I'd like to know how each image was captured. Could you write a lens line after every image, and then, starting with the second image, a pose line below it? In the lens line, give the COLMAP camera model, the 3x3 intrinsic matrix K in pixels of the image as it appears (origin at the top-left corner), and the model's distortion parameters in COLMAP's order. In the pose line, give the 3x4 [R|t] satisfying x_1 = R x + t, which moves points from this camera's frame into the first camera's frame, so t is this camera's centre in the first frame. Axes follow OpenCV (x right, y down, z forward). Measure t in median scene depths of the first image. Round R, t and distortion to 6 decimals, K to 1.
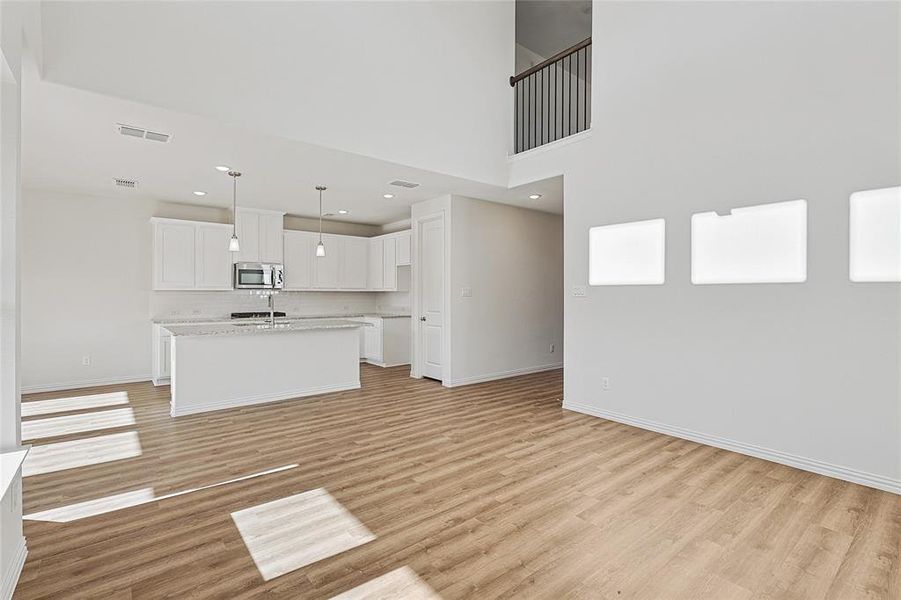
lens RADIAL K [[425.5, 0, 453.0], [0, 425.5, 290.5], [0, 0, 1]] dist [0.004543, 0.001997]
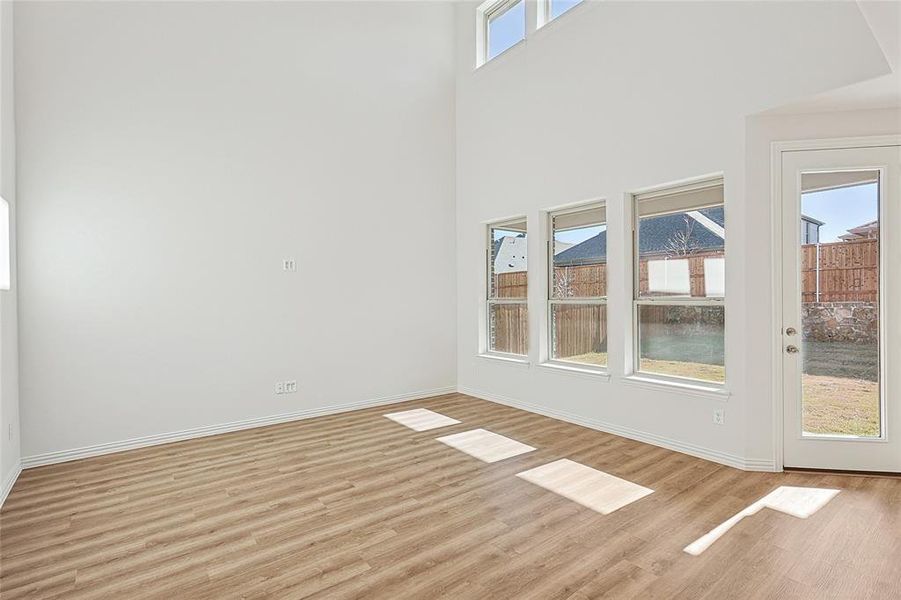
lens RADIAL K [[429.5, 0, 452.4], [0, 429.5, 298.4], [0, 0, 1]] dist [0.003231, 0.000179]
pose [[-0.999632, 0.004280, 0.026786, -0.010428], [0.004178, 0.999984, -0.003848, 0.006760], [-0.026802, -0.003735, -0.999634, 1.394462]]
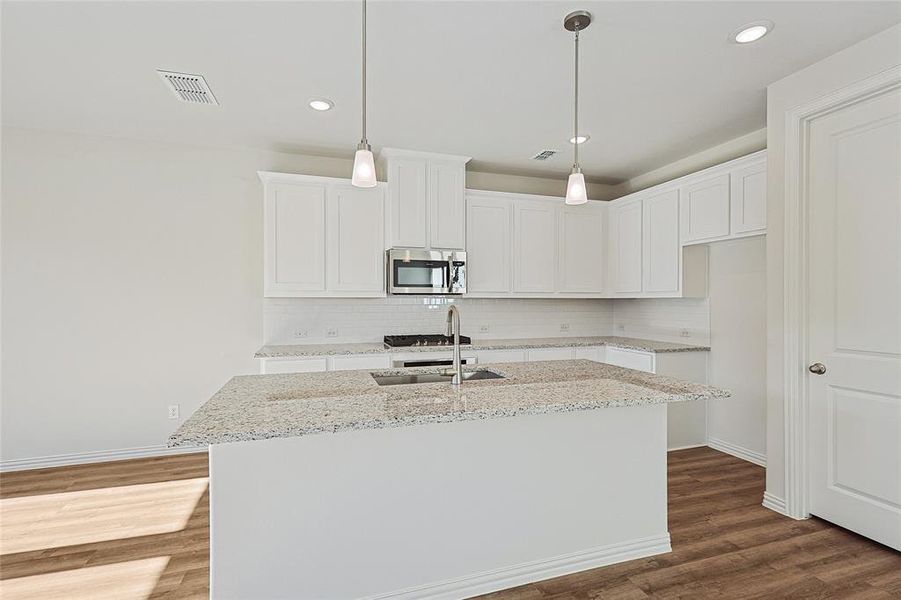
lens RADIAL K [[425.5, 0, 450.8], [0, 425.5, 303.0], [0, 0, 1]] dist [0.004543, 0.001997]
pose [[0.932309, 0.000037, -0.361664, -0.391192], [0.004136, 0.999933, 0.010766, 0.003075], [0.361640, -0.011533, 0.932246, 0.854916]]
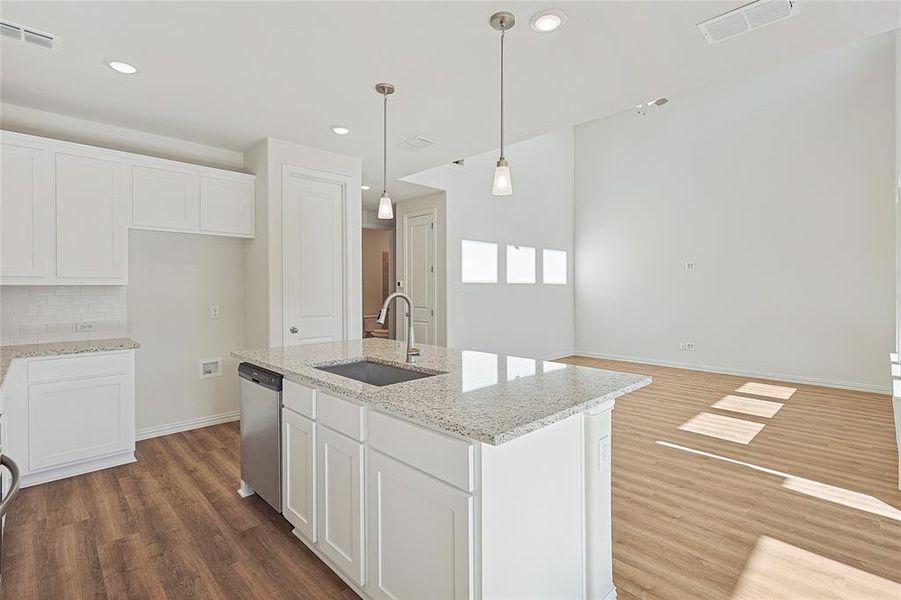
lens RADIAL K [[425.5, 0, 453.4], [0, 425.5, 297.1], [0, 0, 1]] dist [0.004543, 0.001997]
pose [[-0.103309, -0.020304, 0.994442, -1.173137], [-0.005368, 0.999788, 0.019855, 0.007135], [-0.994635, -0.003287, -0.103396, 1.363772]]
